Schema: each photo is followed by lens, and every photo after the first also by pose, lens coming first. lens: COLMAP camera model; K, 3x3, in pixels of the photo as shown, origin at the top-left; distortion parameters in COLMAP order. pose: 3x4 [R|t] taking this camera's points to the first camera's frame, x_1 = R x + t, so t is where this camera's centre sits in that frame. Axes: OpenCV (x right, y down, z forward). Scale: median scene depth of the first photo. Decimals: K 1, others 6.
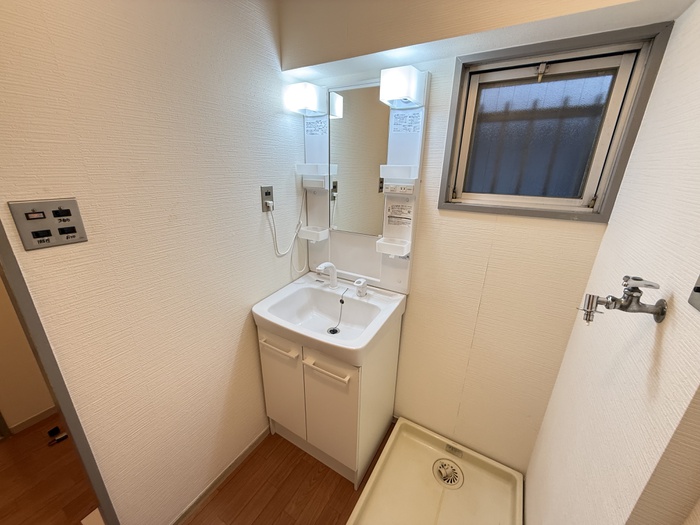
lens RADIAL K [[281.1, 0, 347.0], [0, 281.1, 260.3], [0, 0, 1]] dist [0.001420, -0.000435]
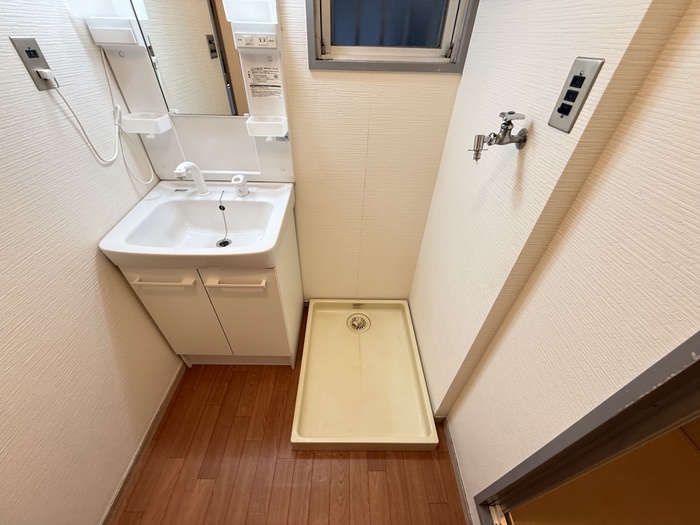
lens RADIAL K [[281.1, 0, 349.3], [0, 281.1, 262.8], [0, 0, 1]] dist [0.001420, -0.000435]
pose [[0.854133, -0.325053, 0.405953, -0.097617], [0.157222, 0.905466, 0.394223, 0.026658], [-0.495720, -0.272894, 0.824494, 0.080326]]
